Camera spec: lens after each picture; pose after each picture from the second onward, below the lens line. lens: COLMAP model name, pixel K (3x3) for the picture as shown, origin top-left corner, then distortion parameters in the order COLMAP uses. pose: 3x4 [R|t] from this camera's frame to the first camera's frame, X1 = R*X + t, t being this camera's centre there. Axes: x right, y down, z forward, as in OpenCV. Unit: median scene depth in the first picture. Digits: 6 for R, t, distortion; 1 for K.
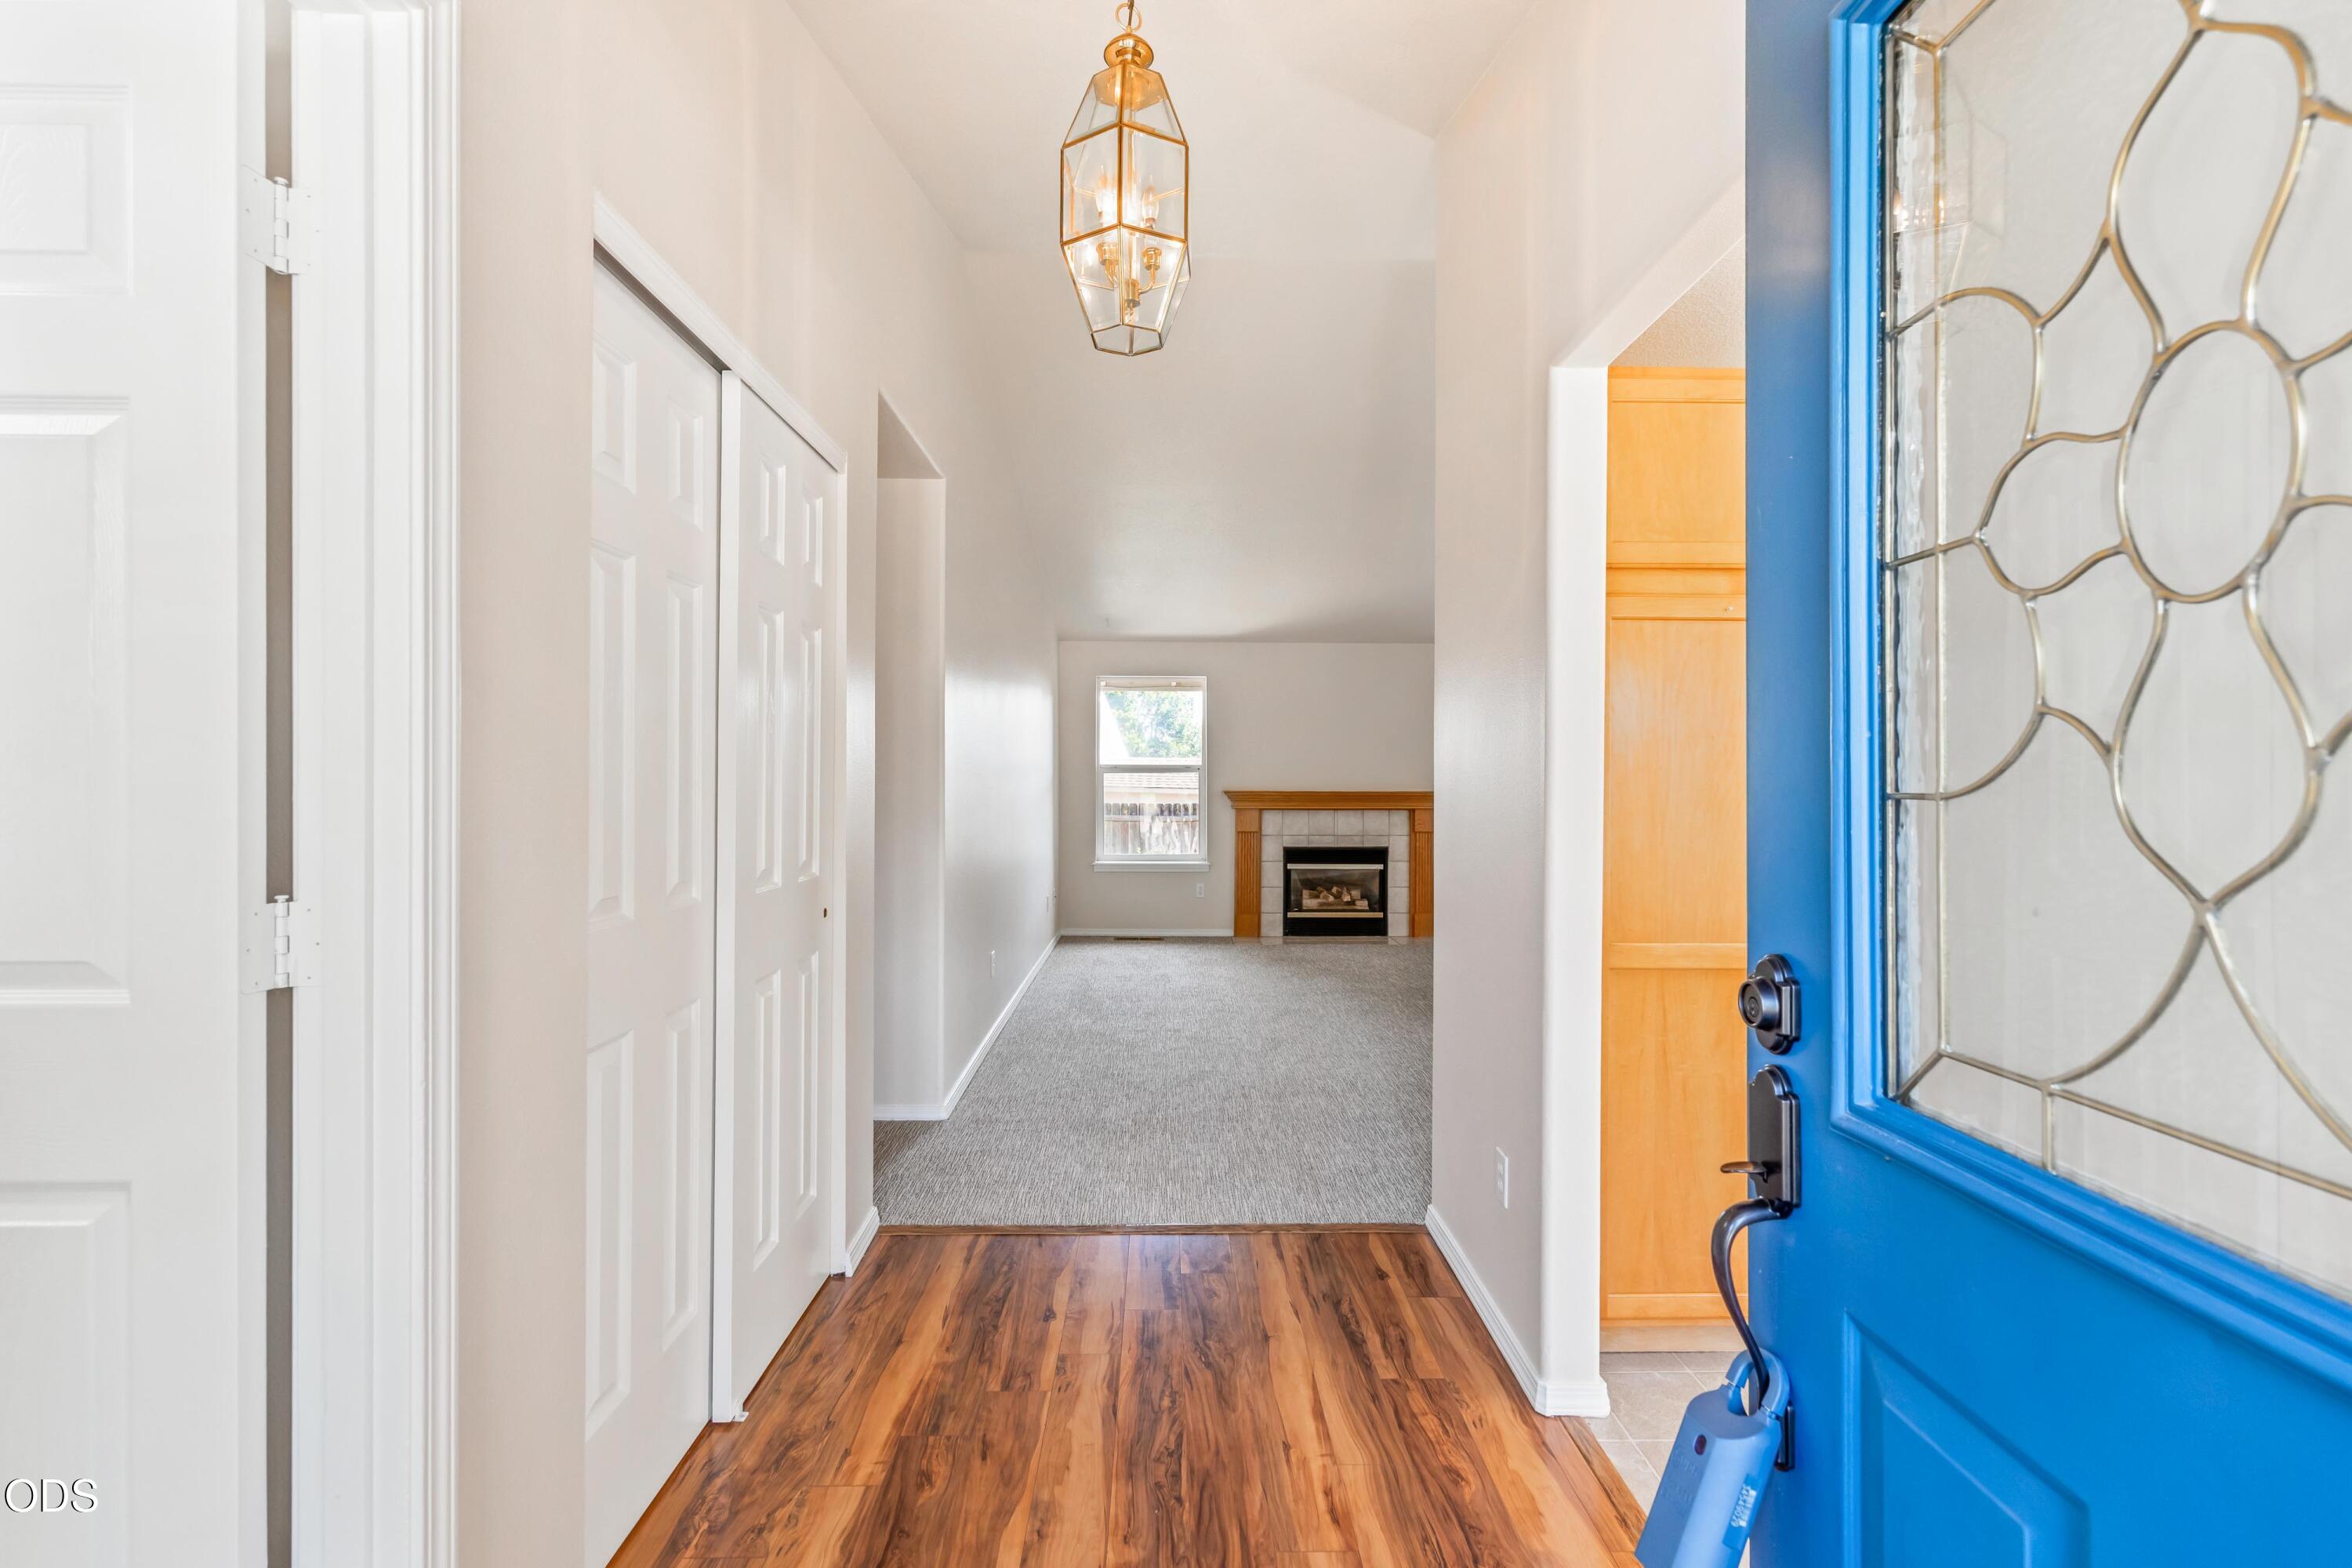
lens RADIAL K [[1044.0, 0, 1188.5], [0, 1044.0, 786.5], [0, 0, 1]] dist [0.000821, 0.000914]
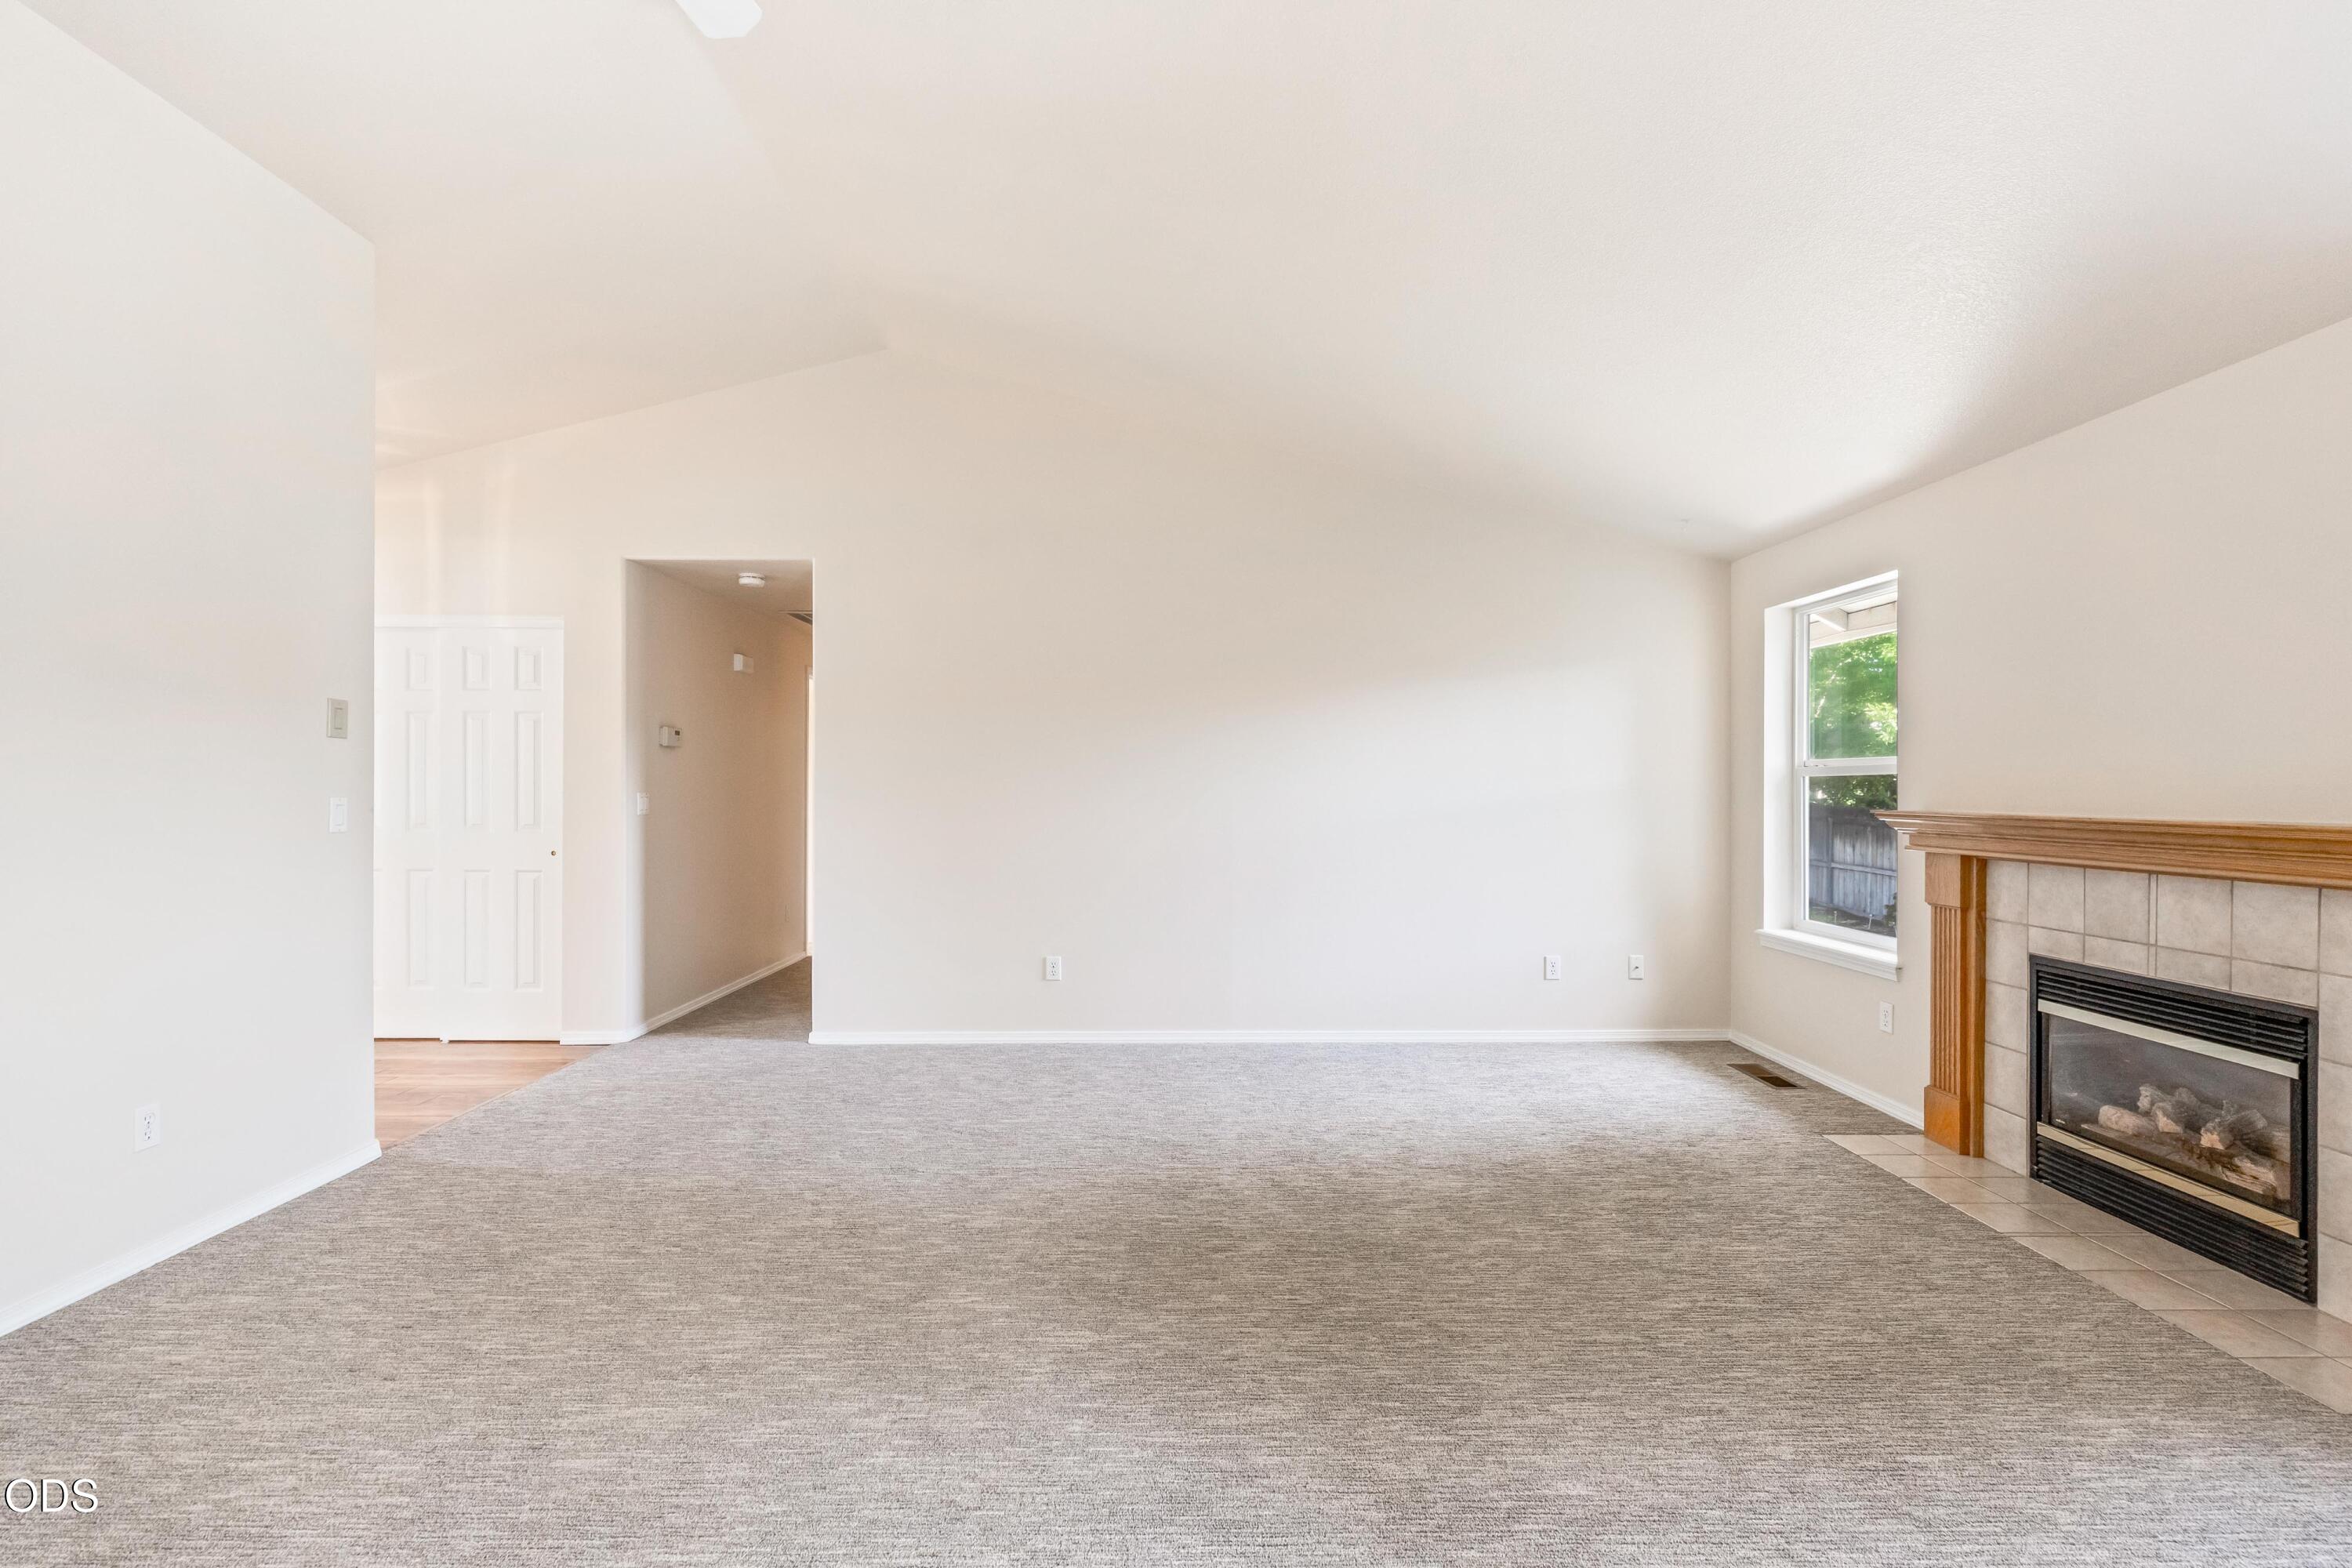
lens RADIAL K [[1044.0, 0, 1189.7], [0, 1044.0, 785.5], [0, 0, 1]] dist [0.000821, 0.000914]
pose [[-0.008000, -0.006473, -0.999947, 0.494365], [-0.005935, 0.999962, -0.006425, -0.002828], [0.999950, 0.005883, -0.008038, 0.678434]]
